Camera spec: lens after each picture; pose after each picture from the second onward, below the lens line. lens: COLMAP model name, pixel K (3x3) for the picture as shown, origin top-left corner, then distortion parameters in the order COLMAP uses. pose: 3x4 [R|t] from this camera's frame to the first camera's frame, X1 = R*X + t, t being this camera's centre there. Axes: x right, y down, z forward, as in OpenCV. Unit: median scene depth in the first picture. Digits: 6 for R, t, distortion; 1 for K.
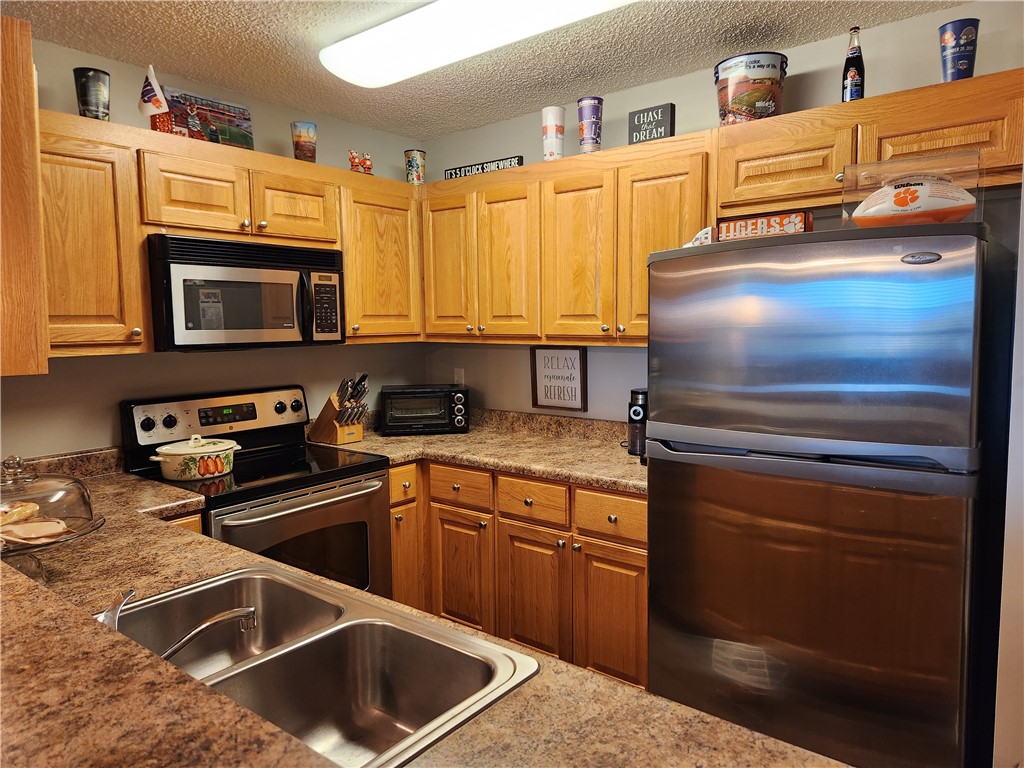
lens RADIAL K [[685.2, 0, 512.0], [0, 685.2, 384.0], [0, 0, 1]] dist [0.059515, -0.080278]
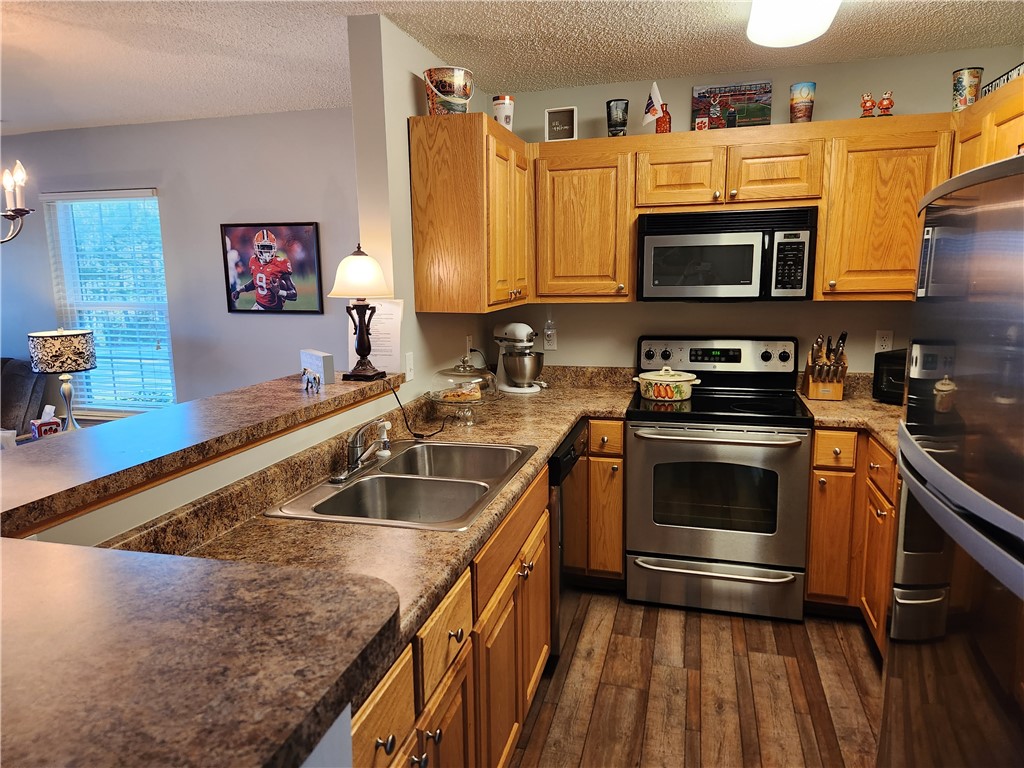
lens RADIAL K [[675.1, 0, 510.3], [0, 675.1, 371.2], [0, 0, 1]] dist [0.086153, -0.071887]
pose [[0.386408, 0.138905, -0.911808, 0.539719], [-0.074811, 0.990057, 0.119122, -0.043921], [0.919289, 0.022184, 0.392957, 0.210693]]
